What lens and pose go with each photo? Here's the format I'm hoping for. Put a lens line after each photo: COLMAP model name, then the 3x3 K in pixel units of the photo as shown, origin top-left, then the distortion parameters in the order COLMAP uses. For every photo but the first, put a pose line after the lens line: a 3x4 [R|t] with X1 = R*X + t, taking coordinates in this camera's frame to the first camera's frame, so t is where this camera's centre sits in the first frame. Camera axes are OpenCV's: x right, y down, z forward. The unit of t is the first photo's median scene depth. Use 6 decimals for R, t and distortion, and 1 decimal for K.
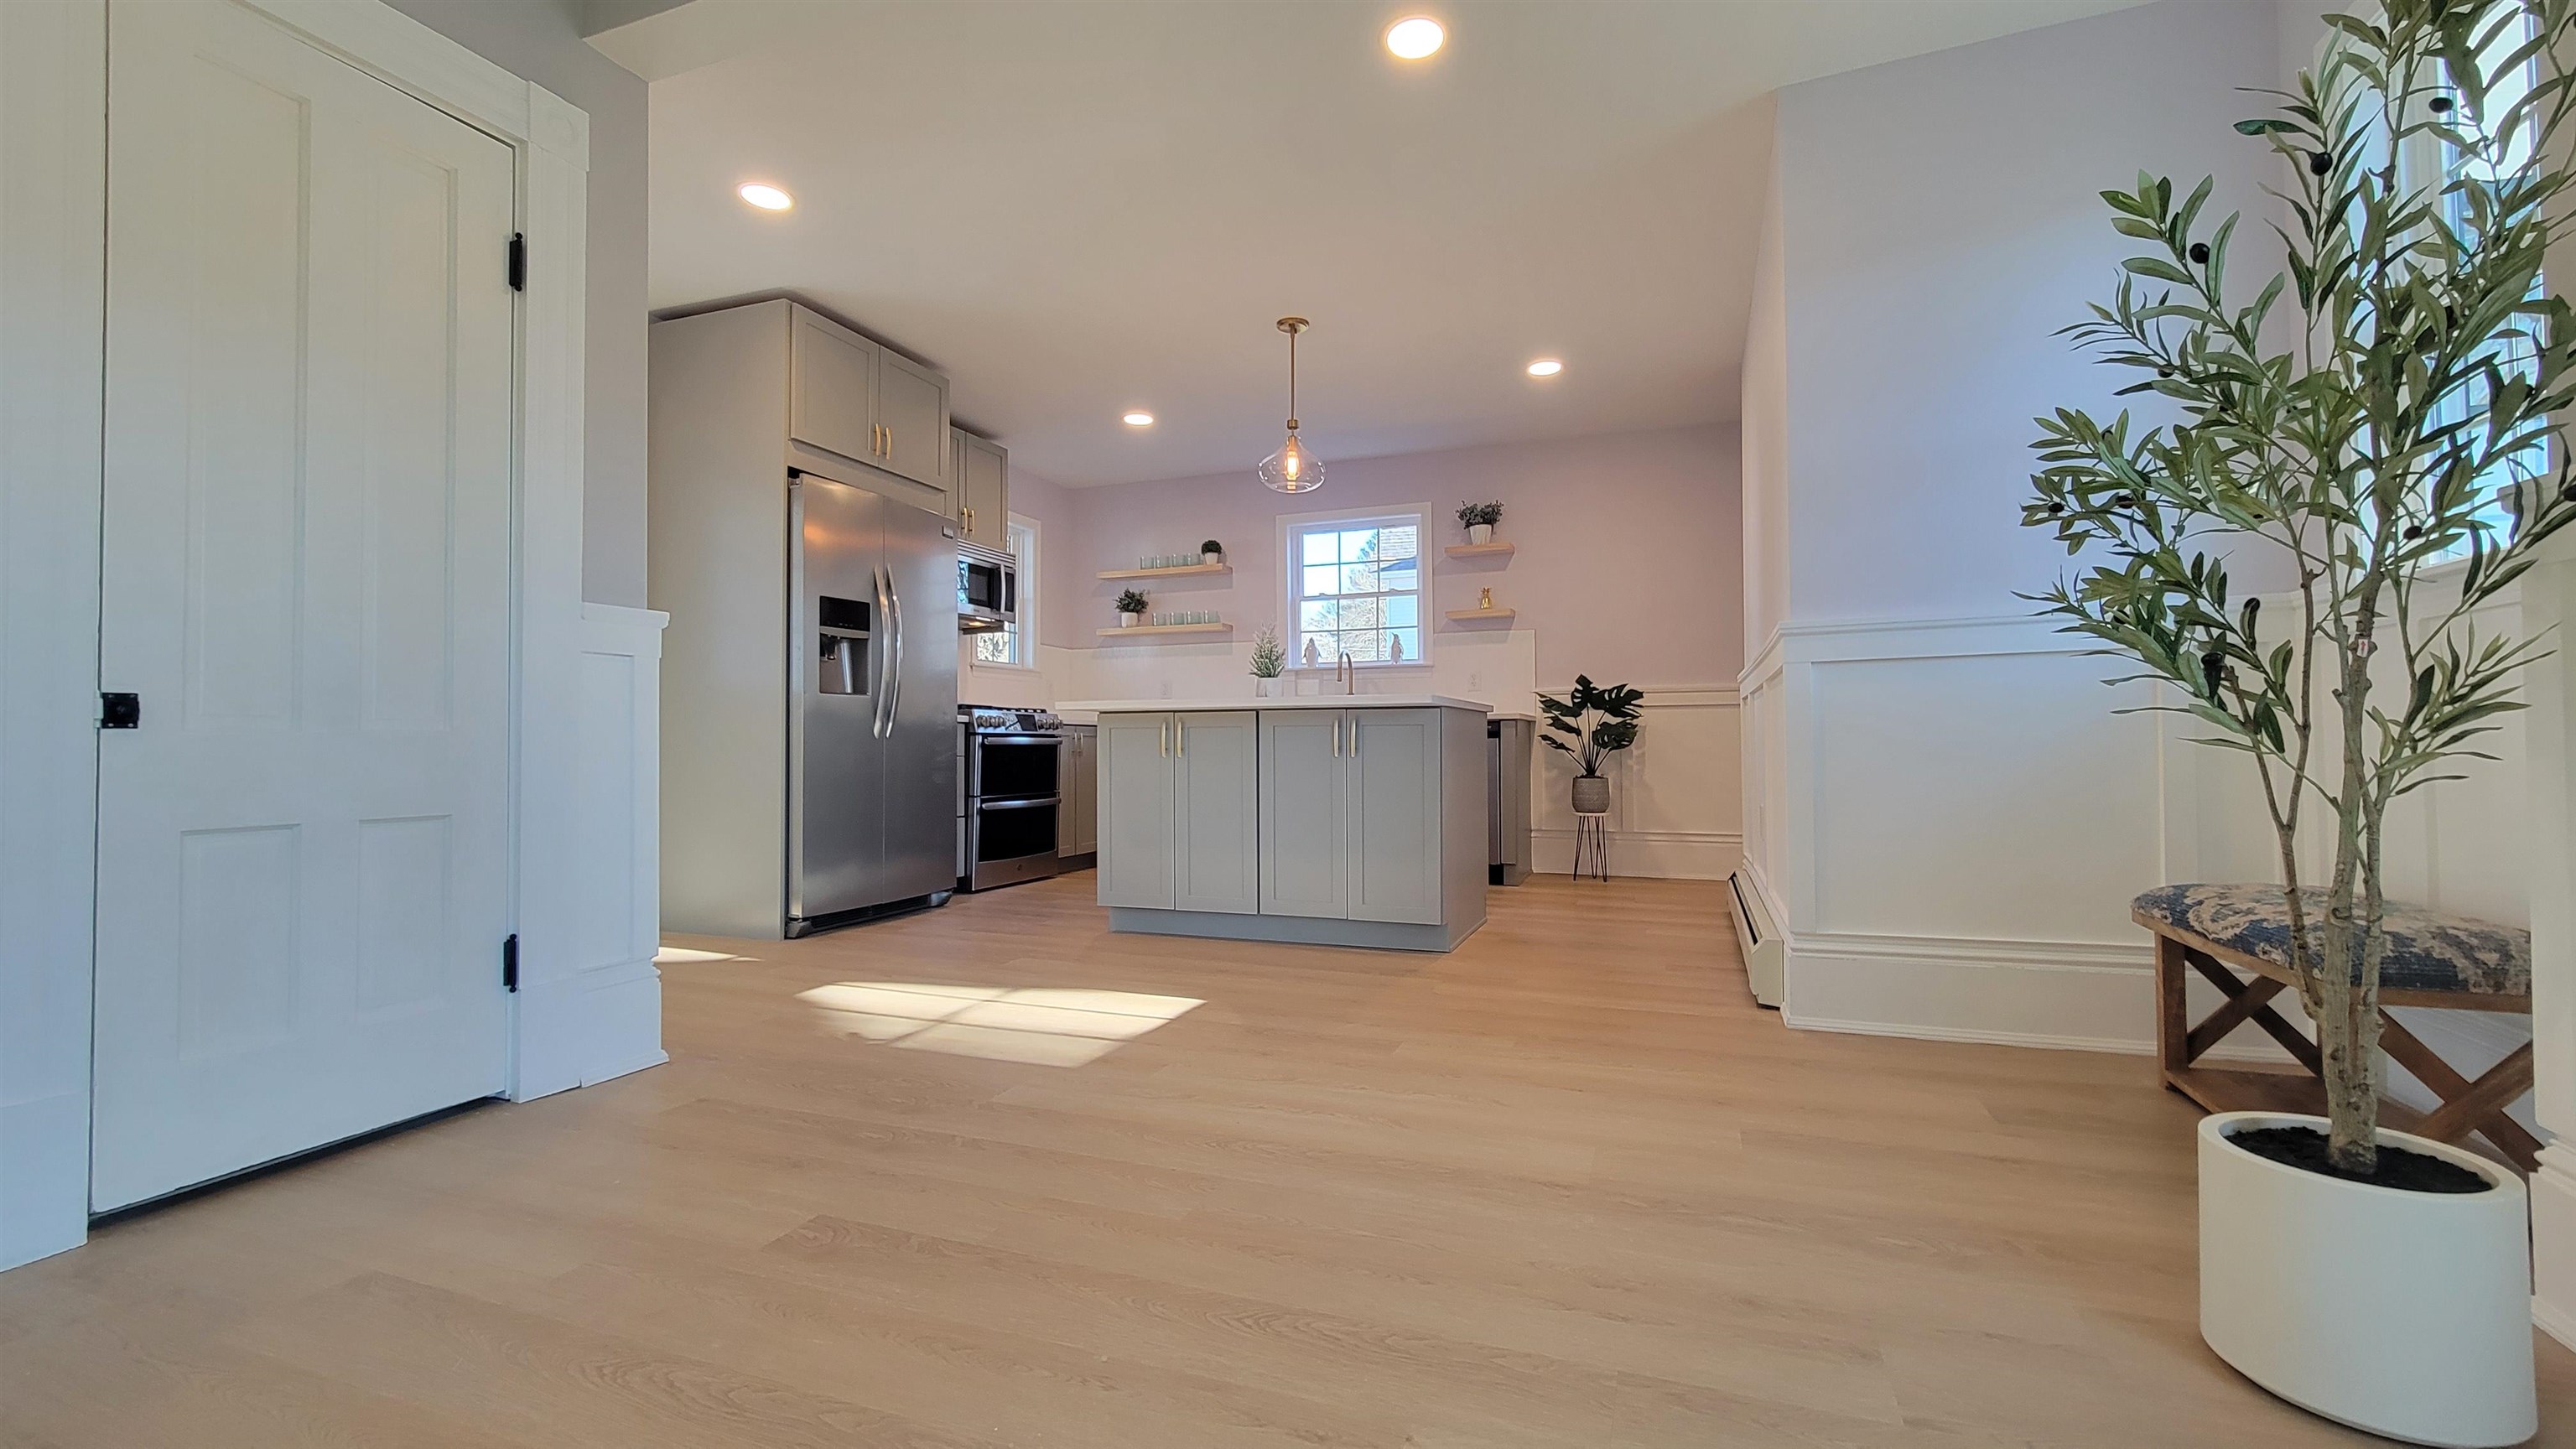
lens RADIAL K [[1048.0, 0, 1292.2], [0, 1048.0, 729.7], [0, 0, 1]] dist [-0.000931, 0.000582]
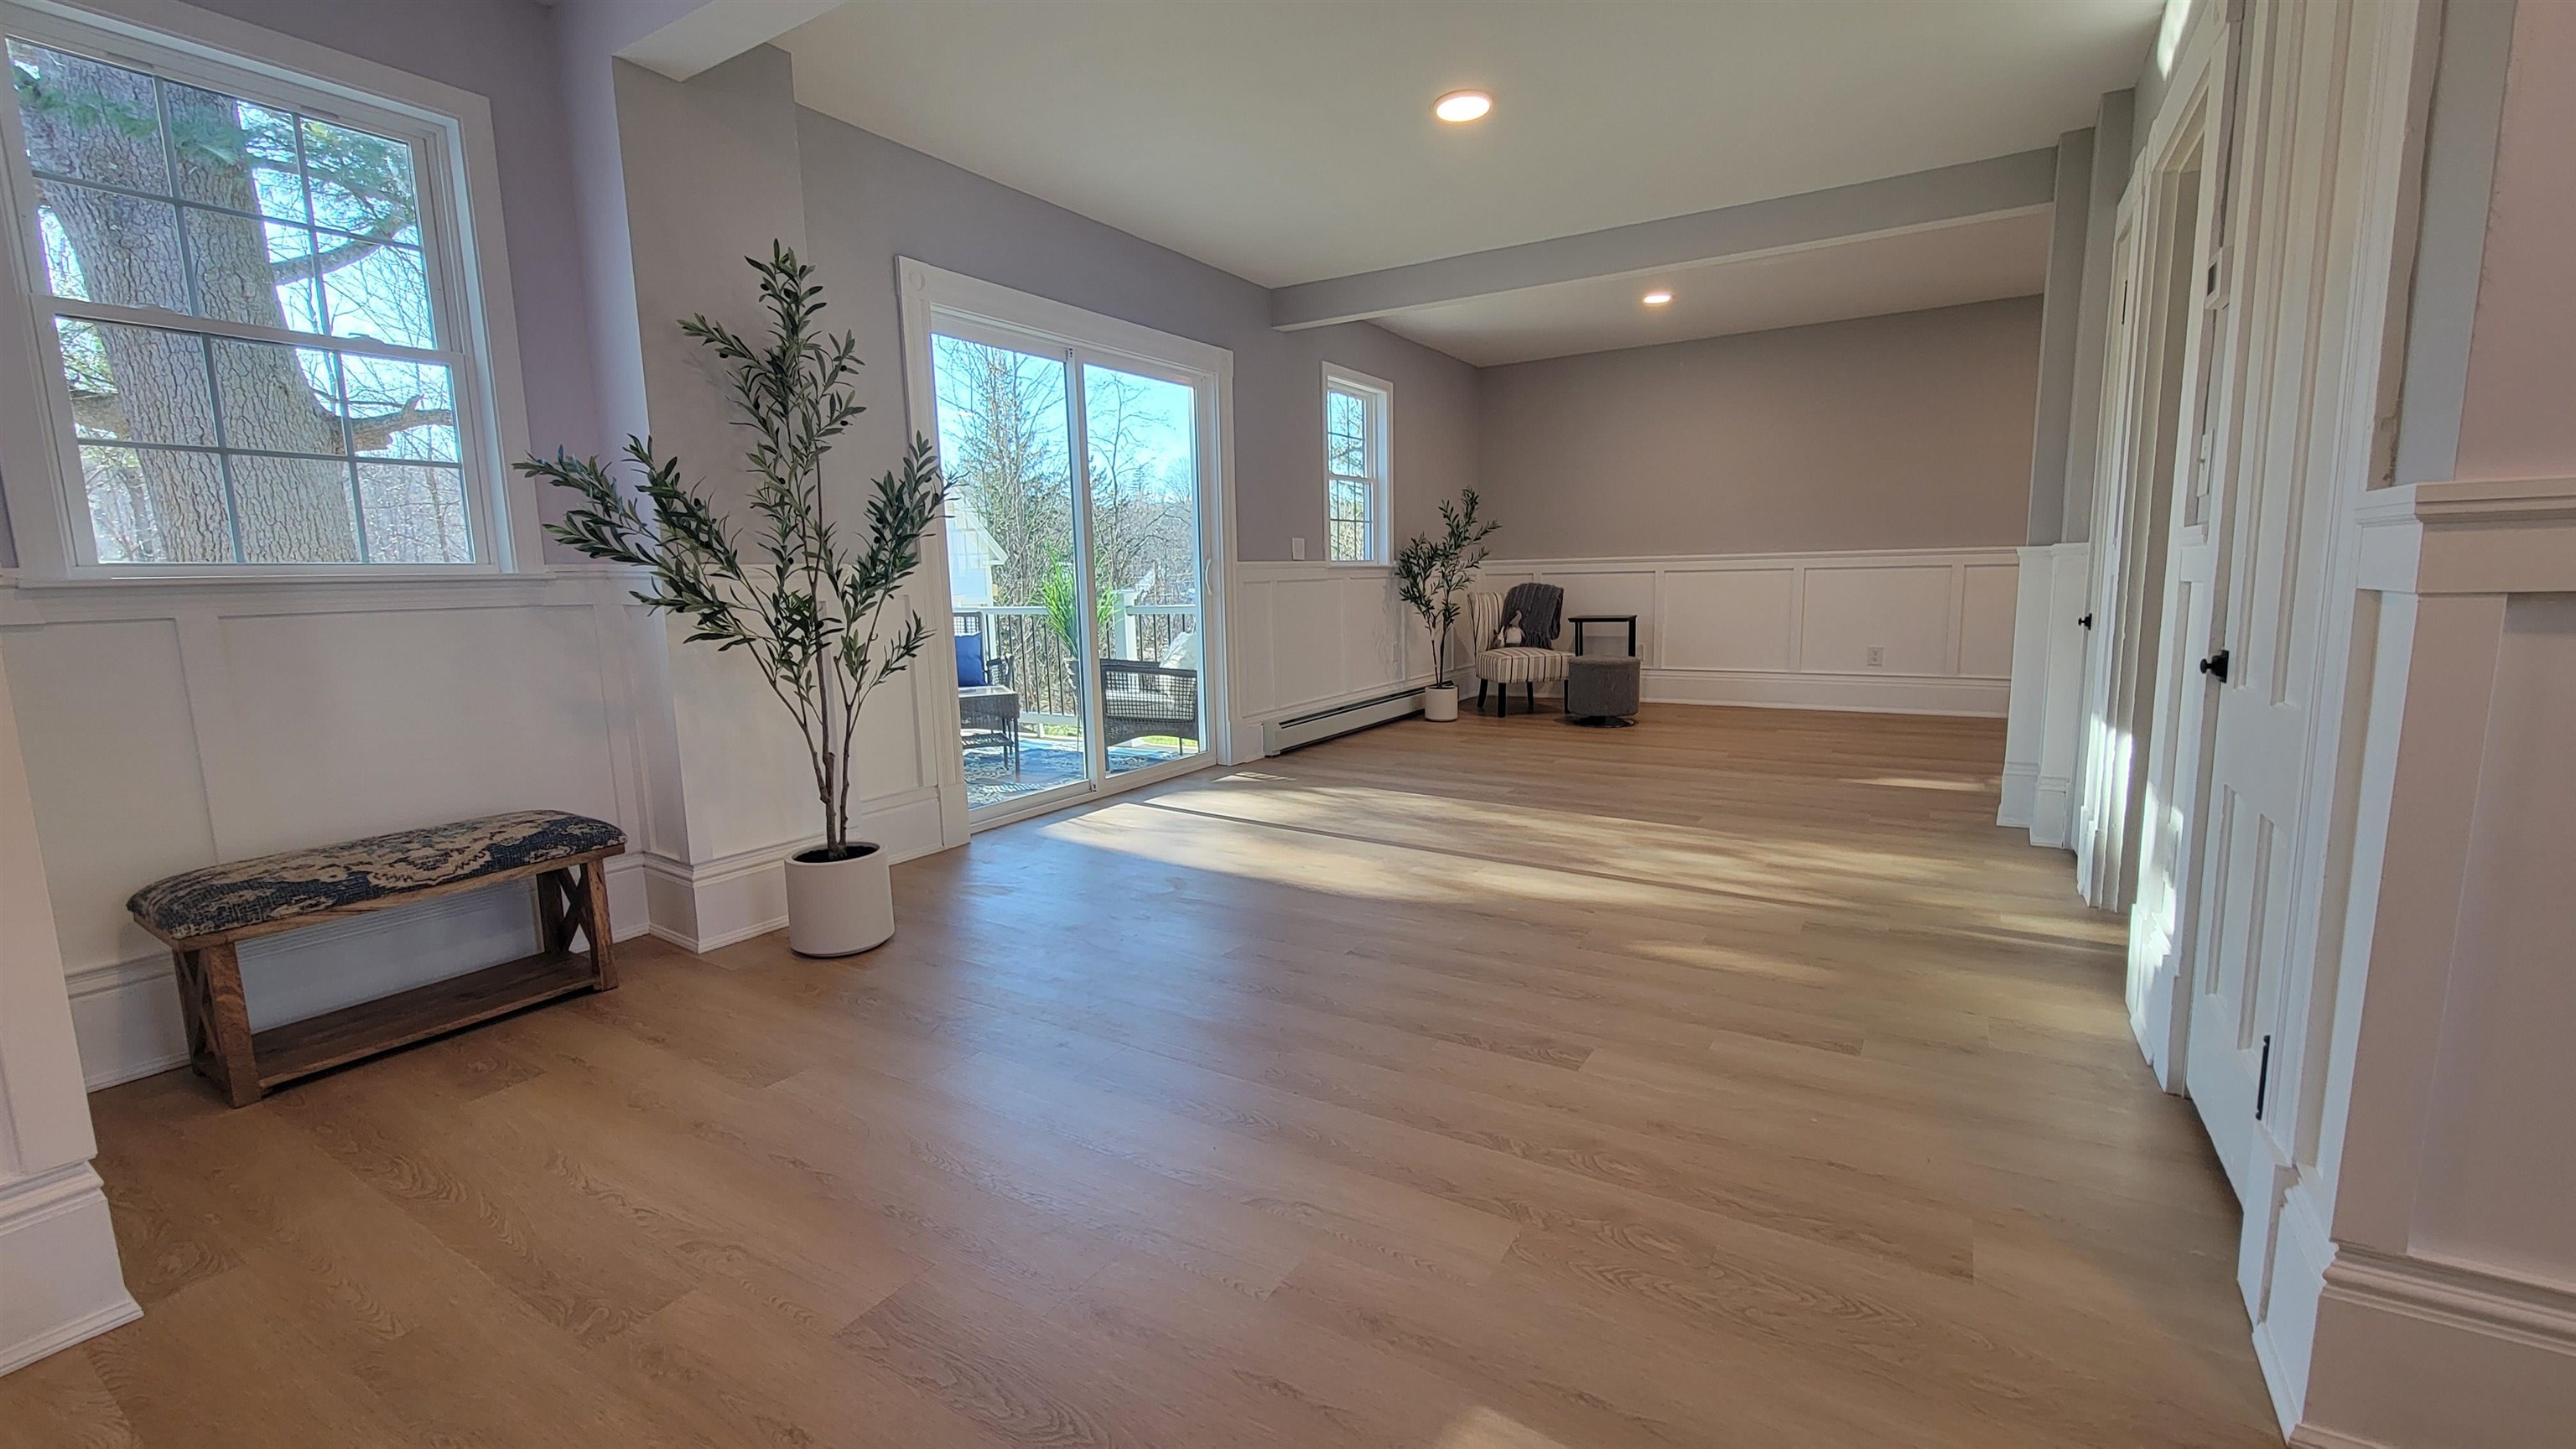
lens RADIAL K [[1048.0, 0, 1292.2], [0, 1048.0, 729.7], [0, 0, 1]] dist [-0.000931, 0.000582]
pose [[-0.980056, 0.001014, 0.198720, -0.107467], [0.027919, 0.990772, 0.132634, -0.035804], [-0.196751, 0.135537, -0.971040, 0.657729]]
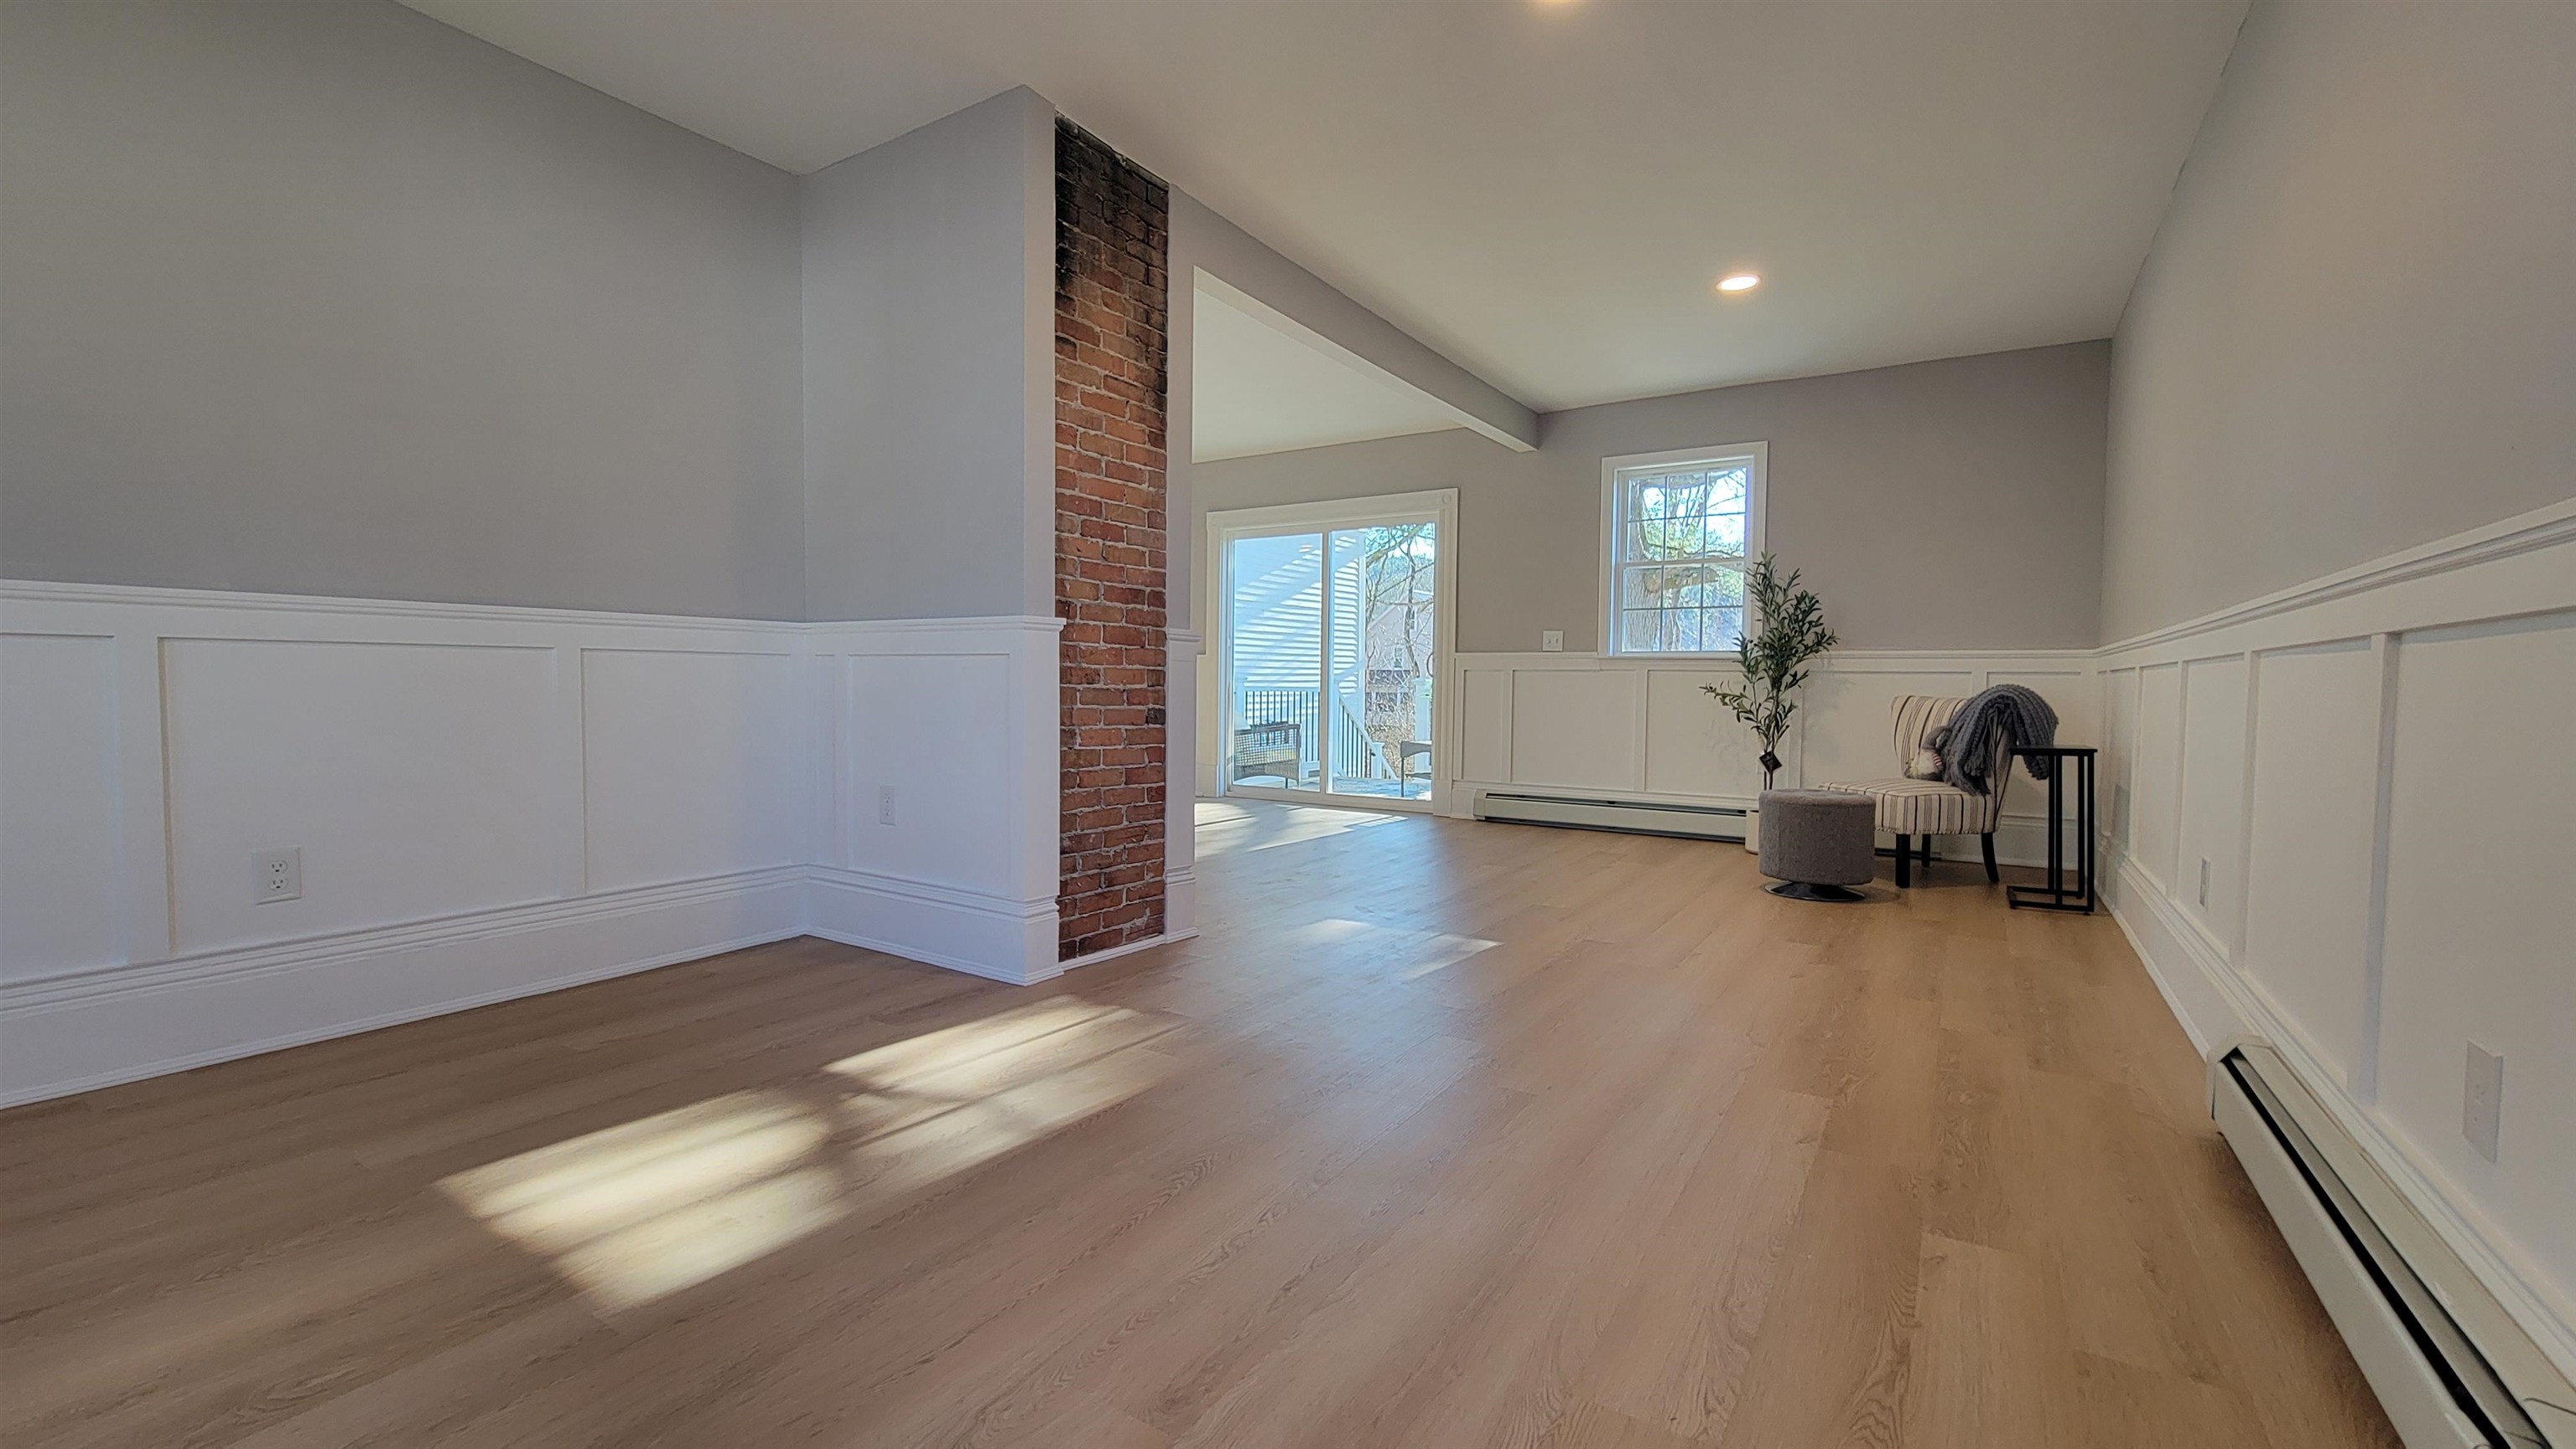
lens RADIAL K [[1048.0, 0, 1292.2], [0, 1048.0, 729.7], [0, 0, 1]] dist [-0.000931, 0.000582]
pose [[0.206587, -0.034310, 0.977826, -1.079508], [-0.028034, 0.998767, 0.040968, -0.017687], [-0.978026, -0.035876, 0.205371, -0.355143]]
